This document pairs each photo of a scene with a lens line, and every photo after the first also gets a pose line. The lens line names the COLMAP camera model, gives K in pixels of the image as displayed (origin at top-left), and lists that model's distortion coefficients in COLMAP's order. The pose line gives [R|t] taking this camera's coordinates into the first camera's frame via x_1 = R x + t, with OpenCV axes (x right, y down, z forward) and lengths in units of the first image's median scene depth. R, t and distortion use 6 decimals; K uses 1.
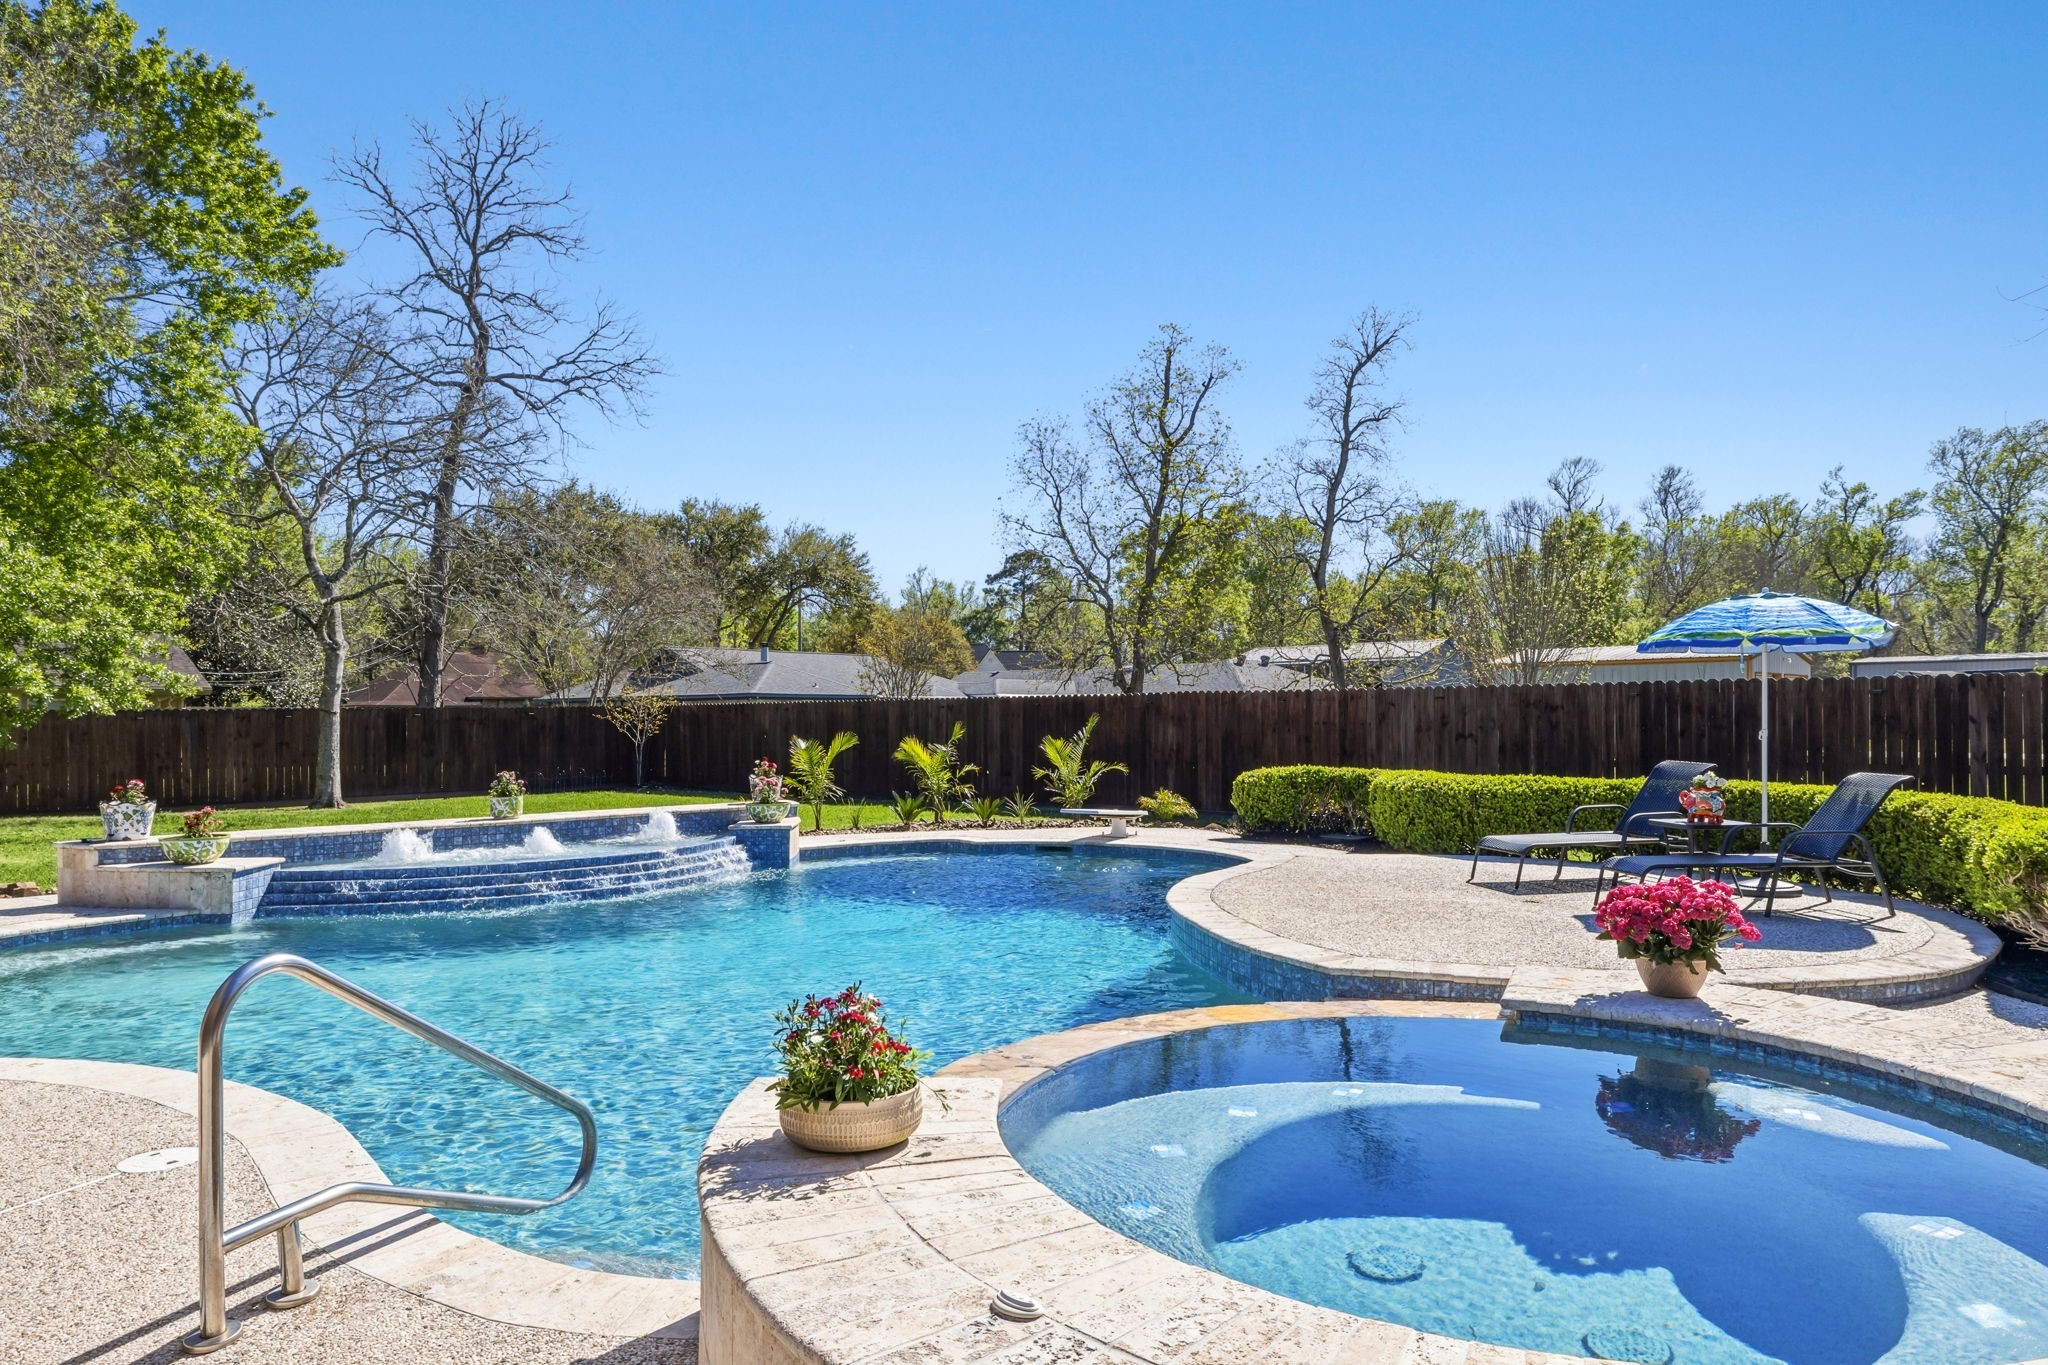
lens RADIAL K [[1300.3, 0, 1028.1], [0, 1300.3, 712.1], [0, 0, 1]] dist [0.000664, 0.010754]
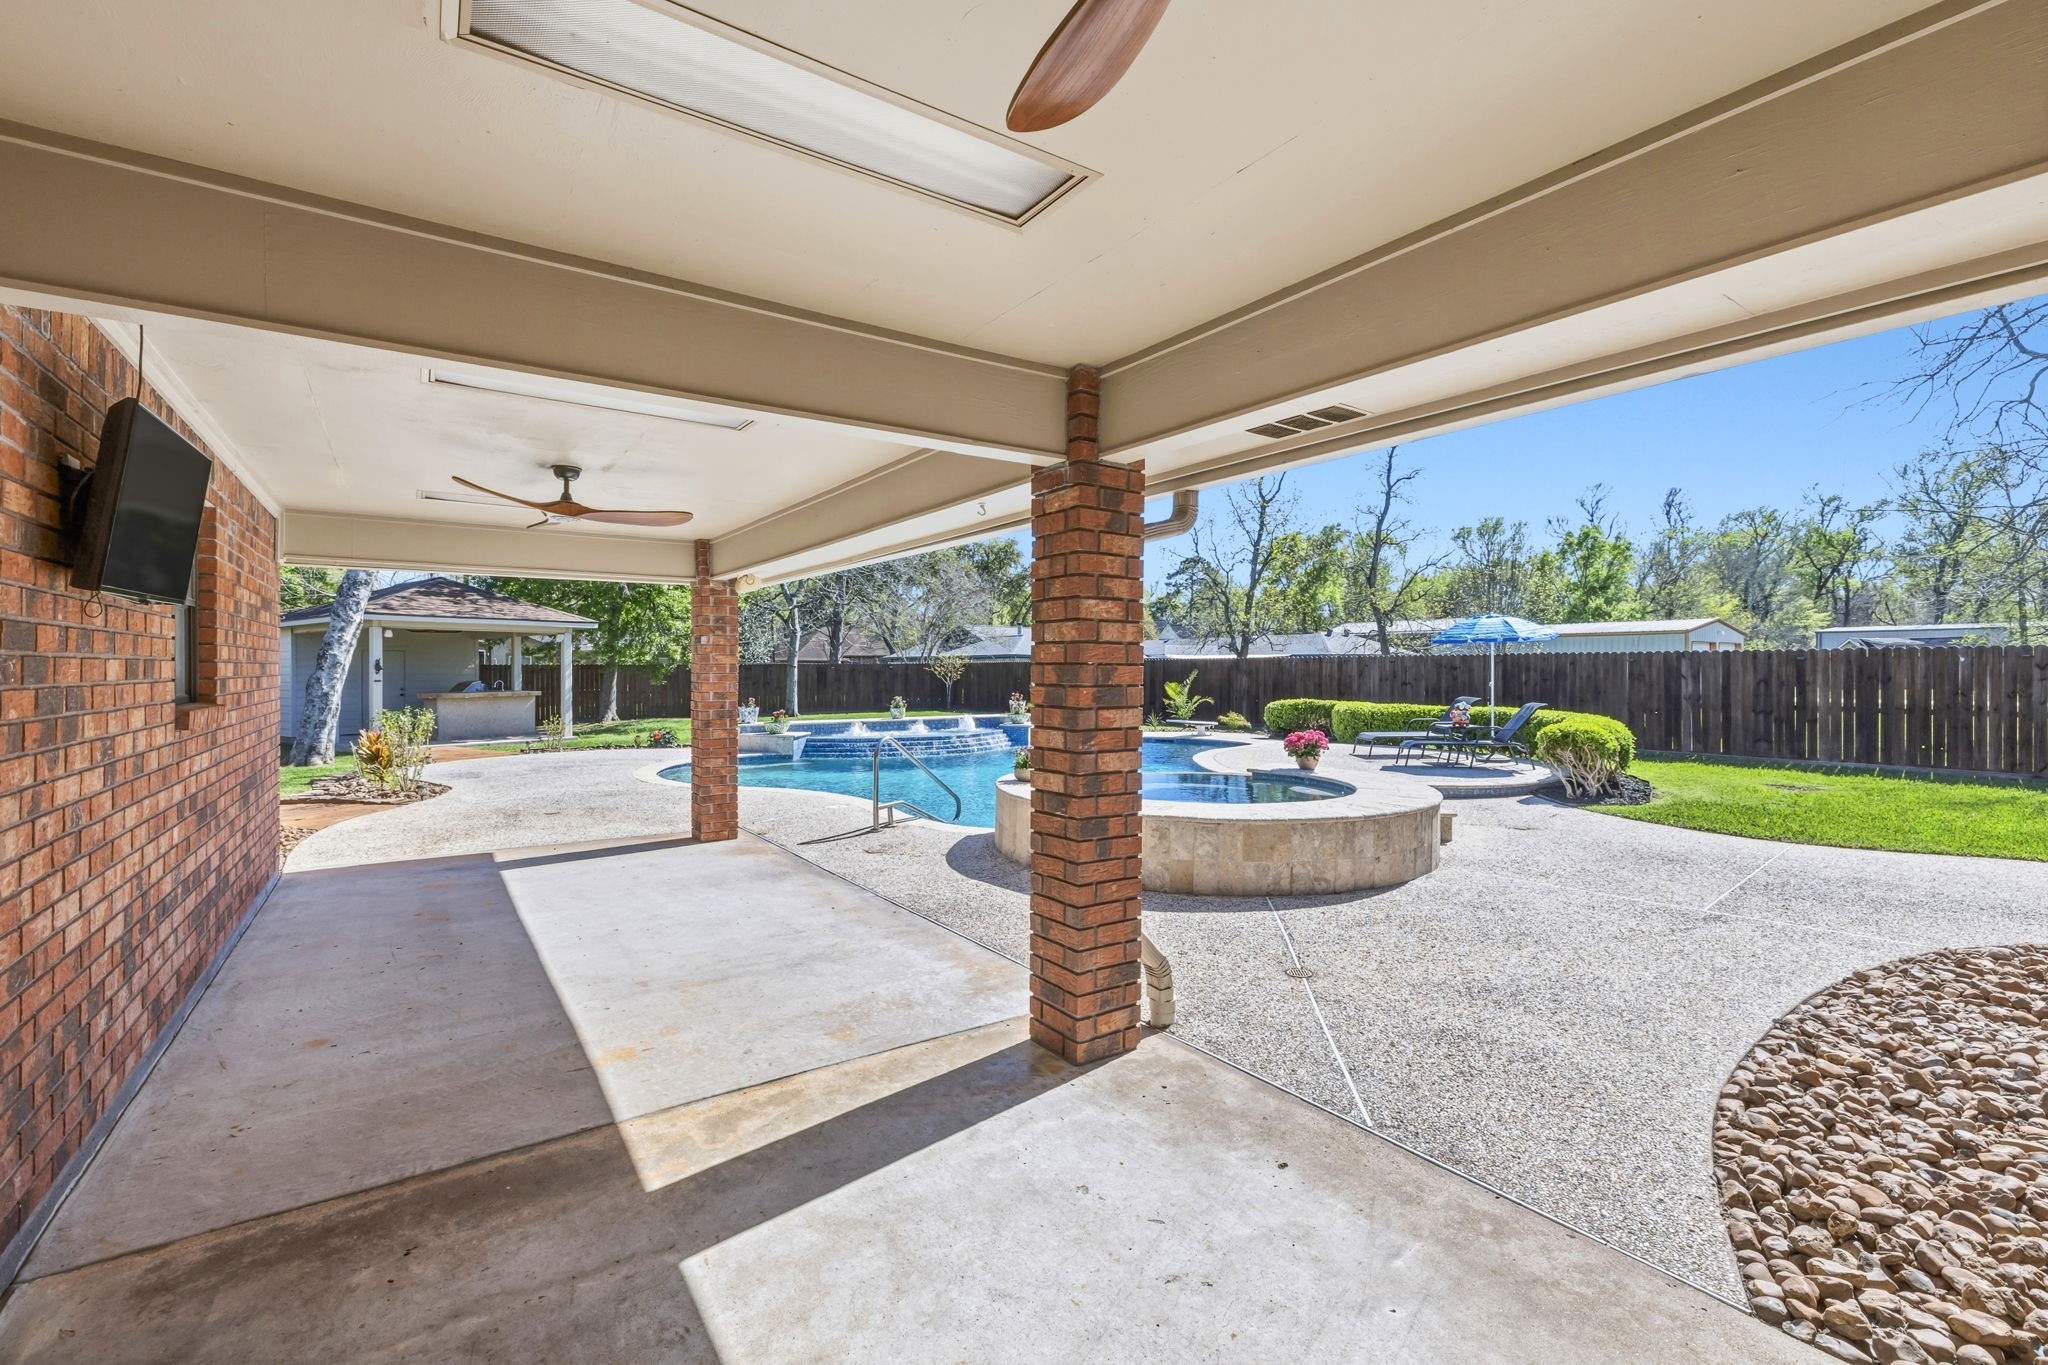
lens RADIAL K [[886.6, 0, 1032.8], [0, 886.6, 673.2], [0, 0, 1]] dist [-0.000977, 0.000612]
pose [[0.982686, 0.005579, -0.185197, 0.043889], [-0.003852, 0.999946, 0.009687, -0.003912], [0.185241, -0.008806, 0.982654, -0.198610]]
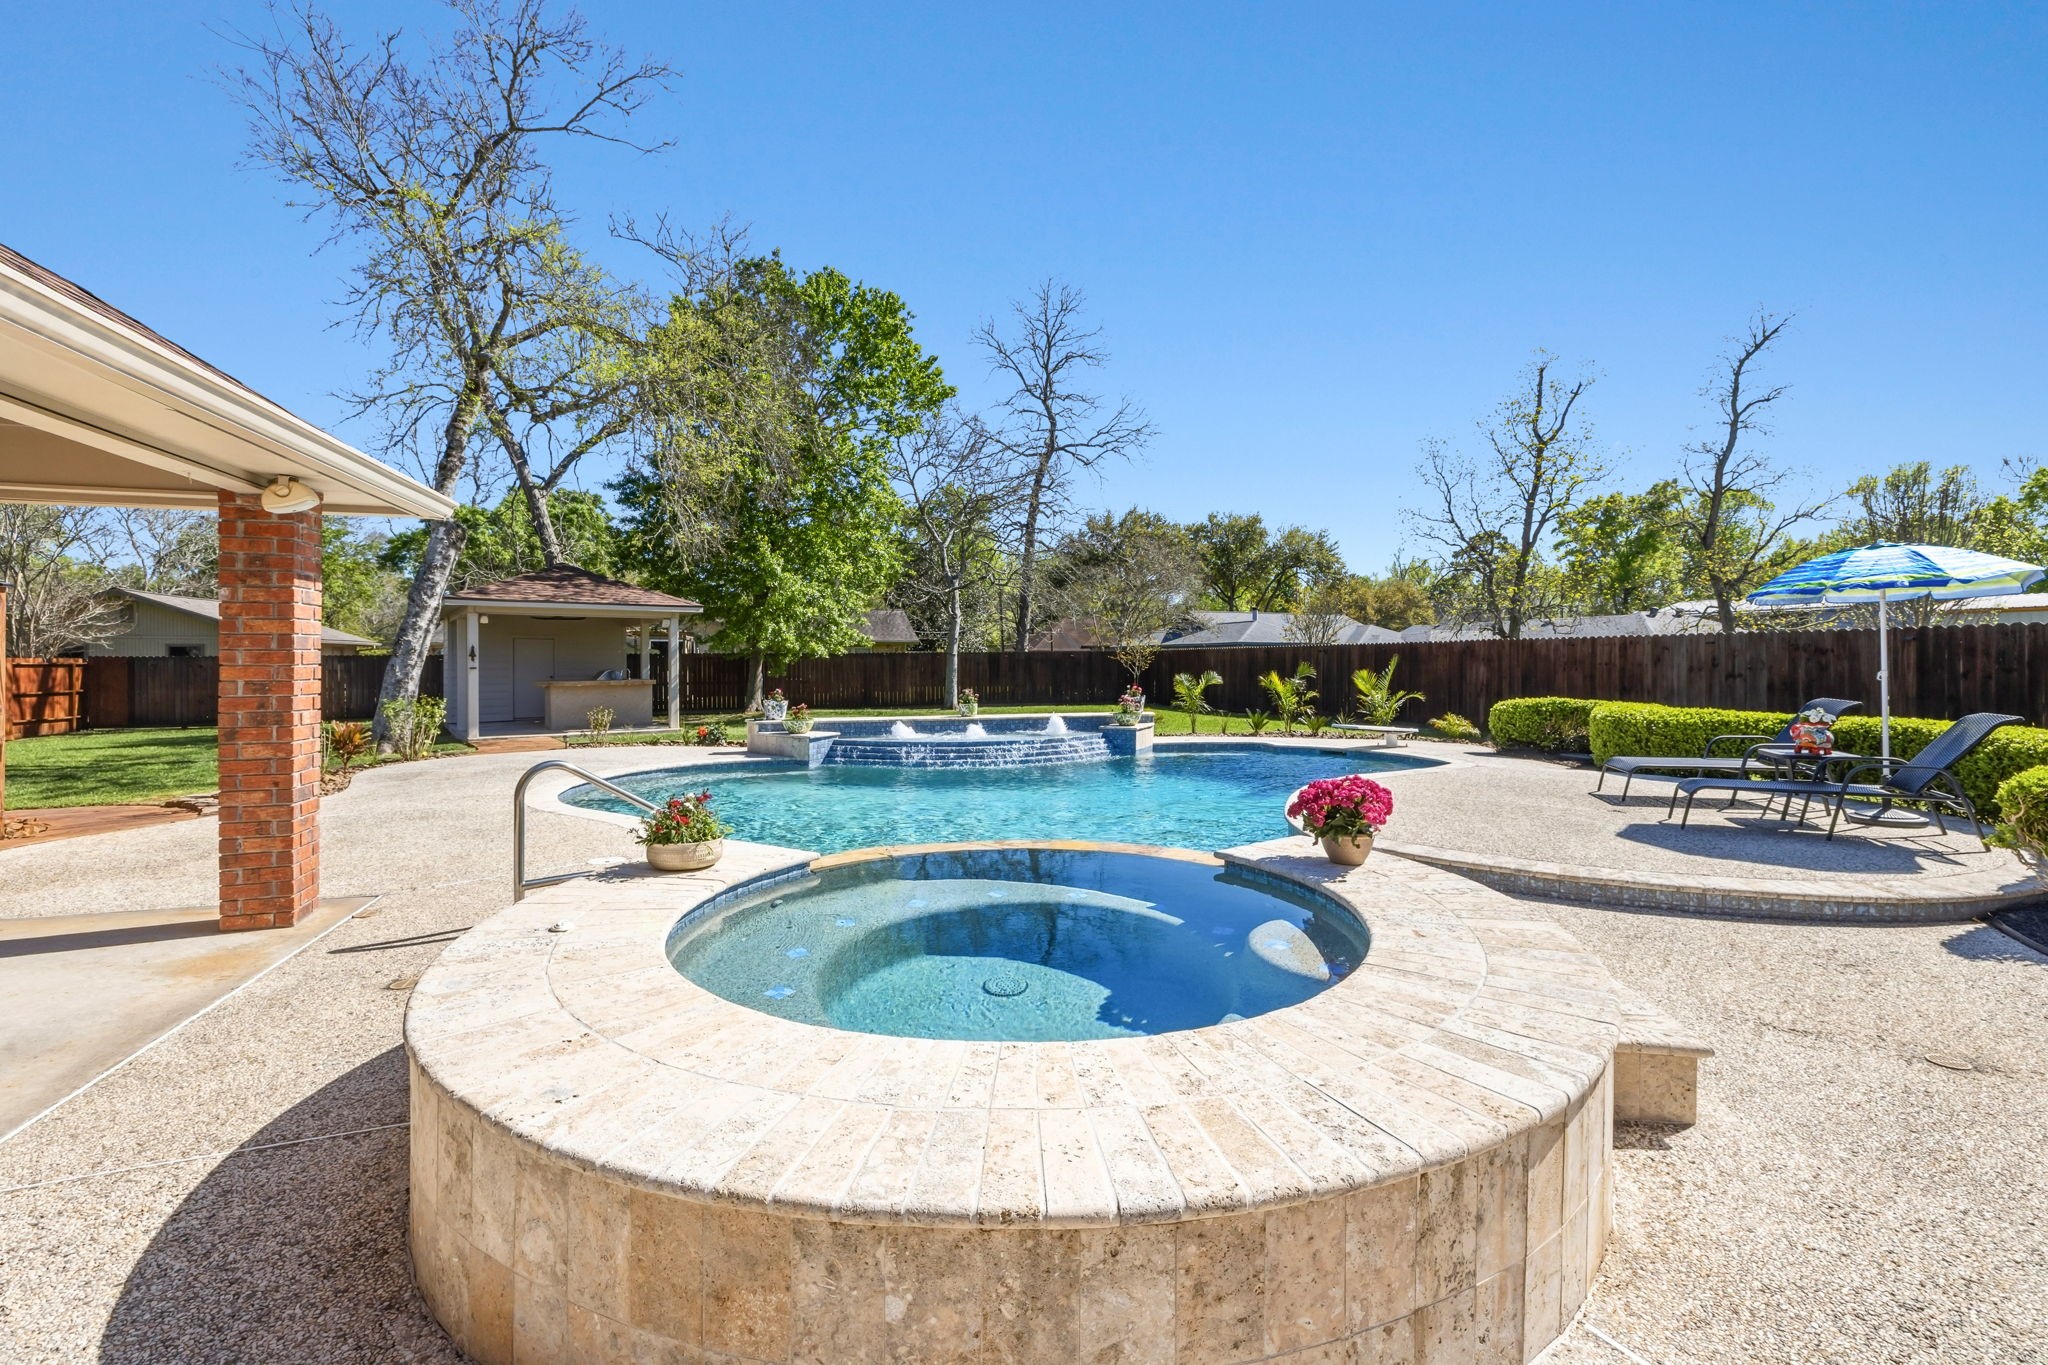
lens RADIAL K [[886.6, 0, 1031.9], [0, 886.6, 669.1], [0, 0, 1]] dist [-0.000977, 0.000612]
pose [[0.882473, 0.008262, -0.470291, 0.112234], [-0.001139, 0.999880, 0.015429, 0.000851], [0.470362, -0.013080, 0.882377, 0.008291]]
